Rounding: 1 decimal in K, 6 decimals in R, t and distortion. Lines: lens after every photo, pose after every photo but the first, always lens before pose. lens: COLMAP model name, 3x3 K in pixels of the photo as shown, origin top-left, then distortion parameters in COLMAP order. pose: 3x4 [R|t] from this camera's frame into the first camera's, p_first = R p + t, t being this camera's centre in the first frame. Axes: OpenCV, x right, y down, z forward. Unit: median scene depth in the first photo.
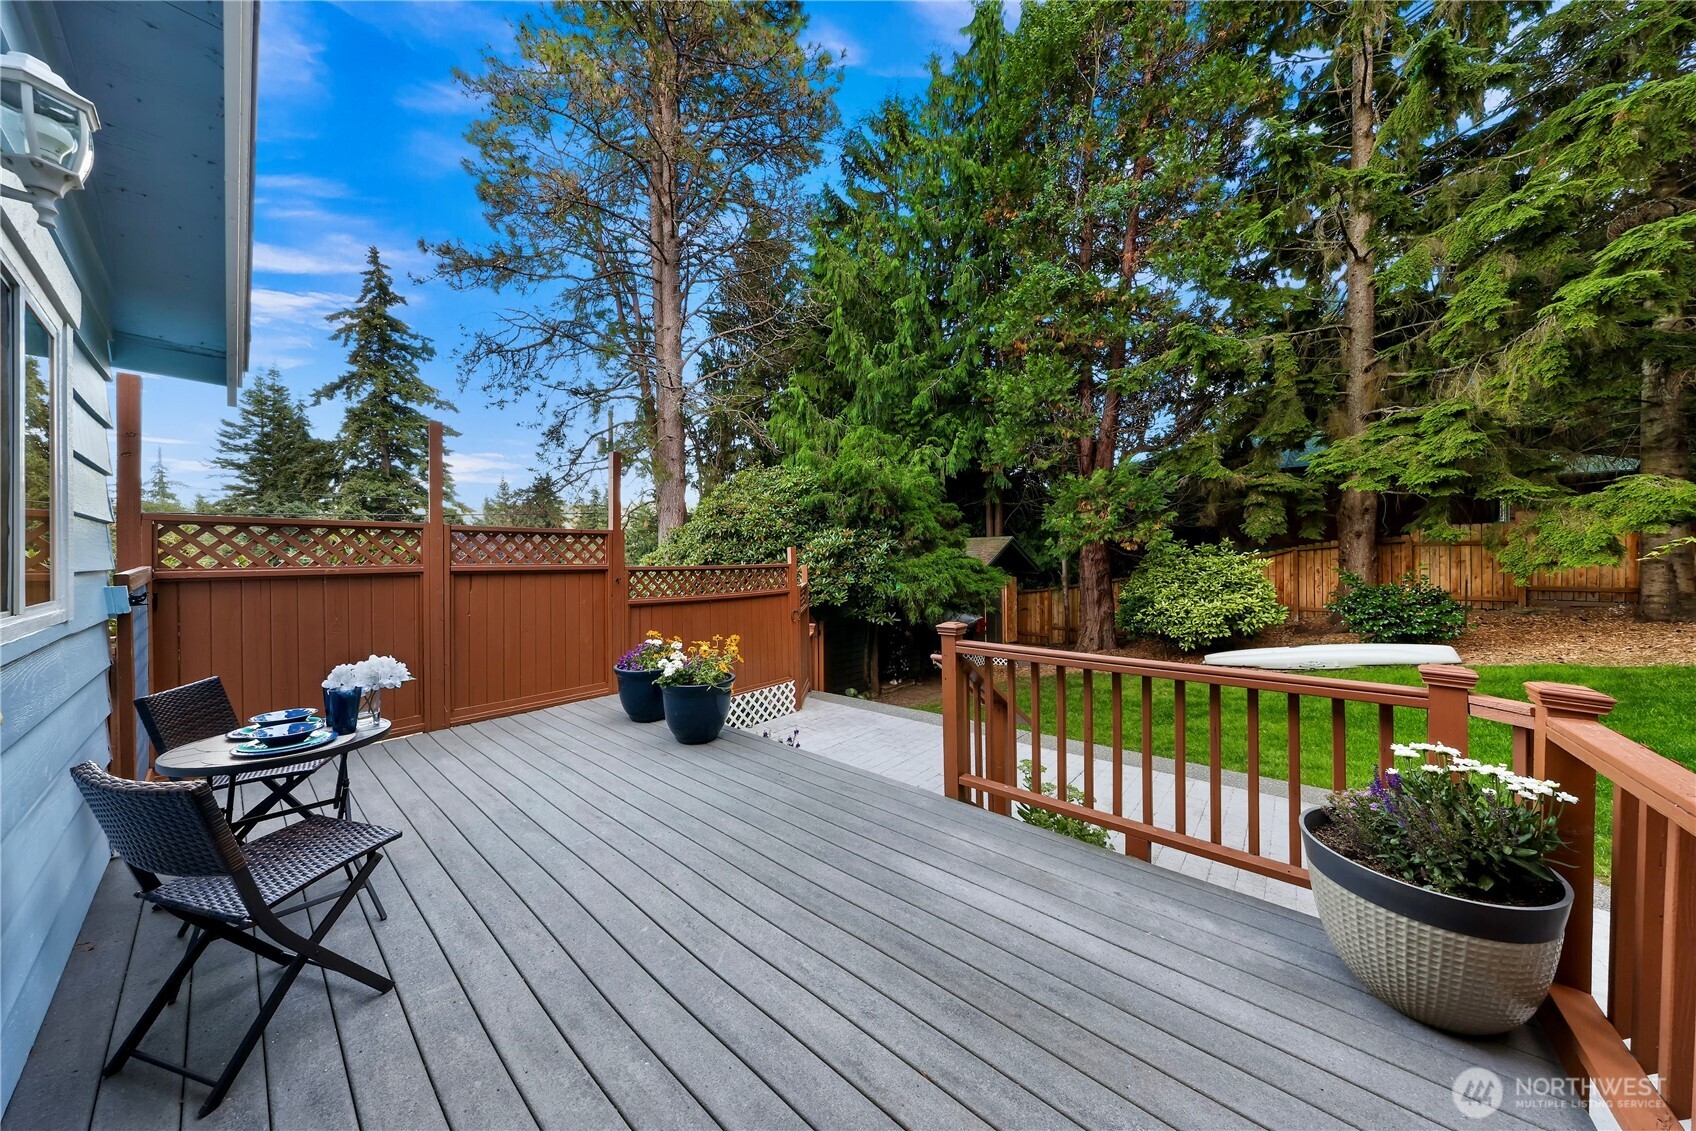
lens RADIAL K [[534.1, 0, 833.3], [0, 534.1, 554.3], [0, 0, 1]] dist [0.001776, 0.000034]
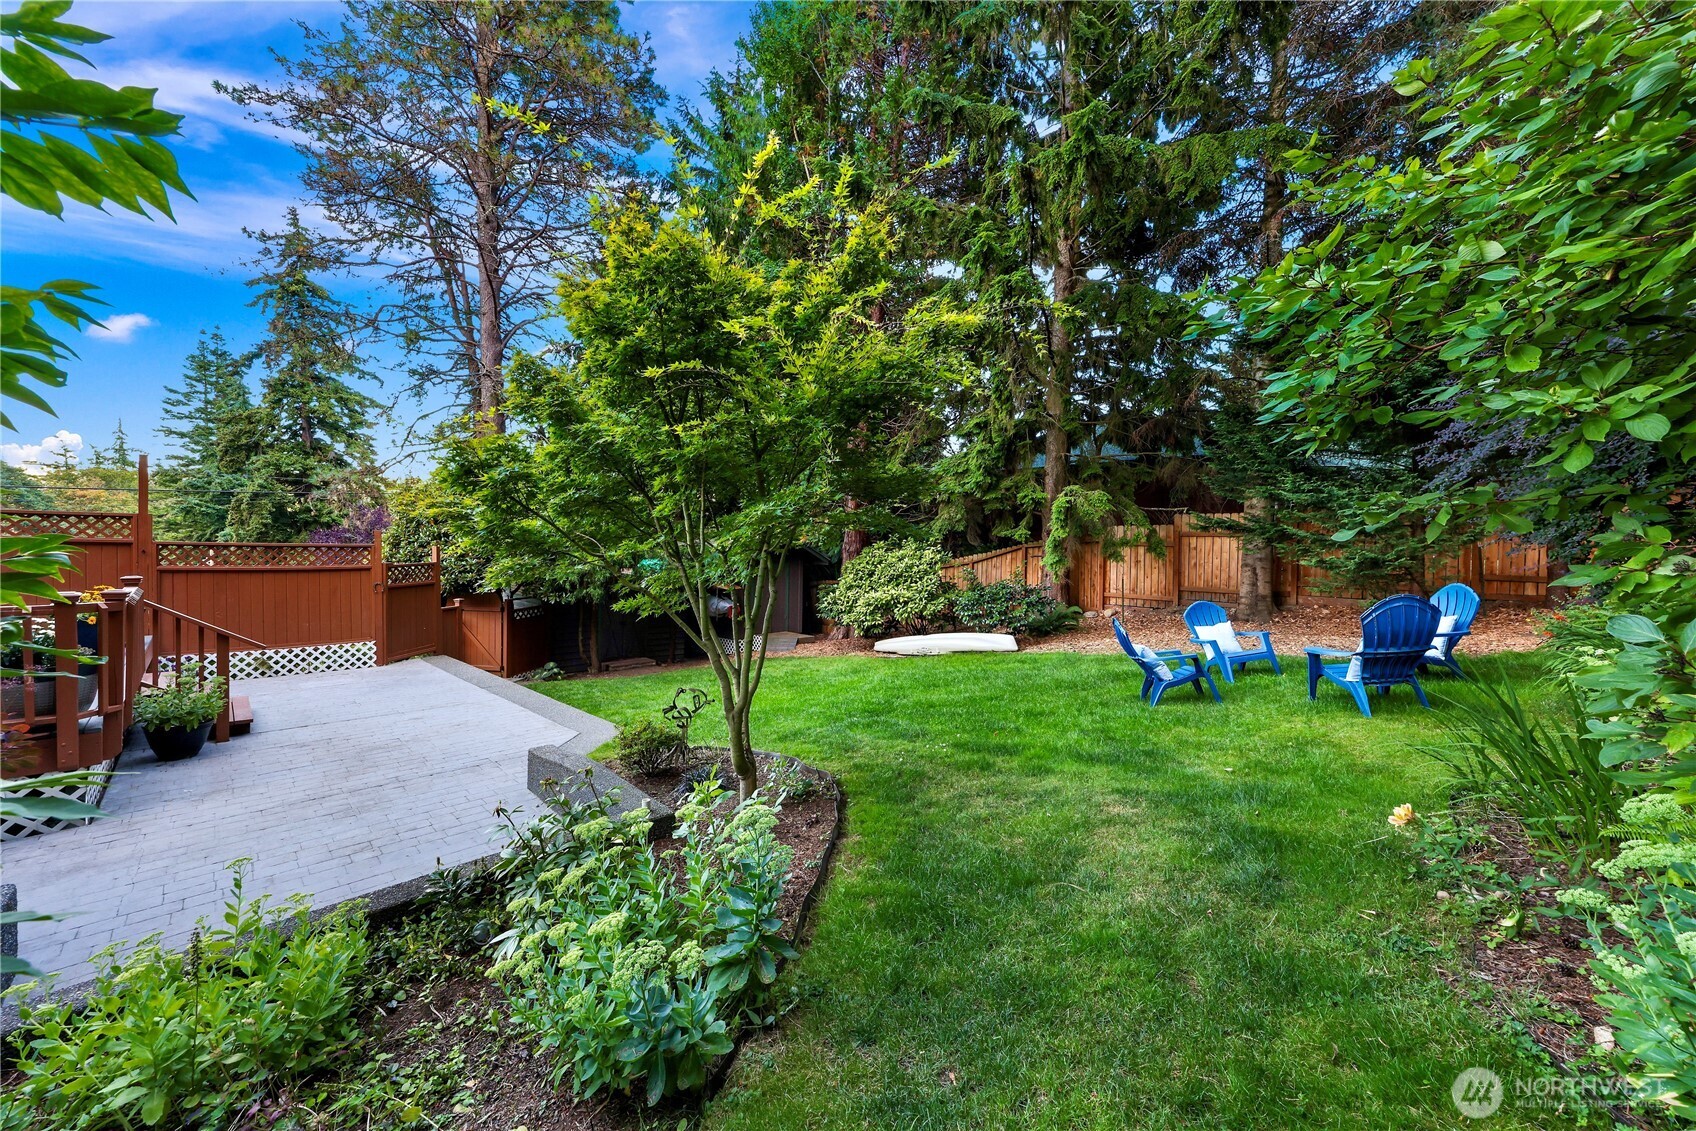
lens RADIAL K [[611.3, 0, 847.3], [0, 611.3, 561.3], [0, 0, 1]] dist [0.000646, -0.000369]
pose [[0.998532, 0.026998, -0.046947, 0.197611], [-0.025601, 0.999219, 0.030111, -0.002454], [0.047723, -0.028865, 0.998443, -0.061551]]
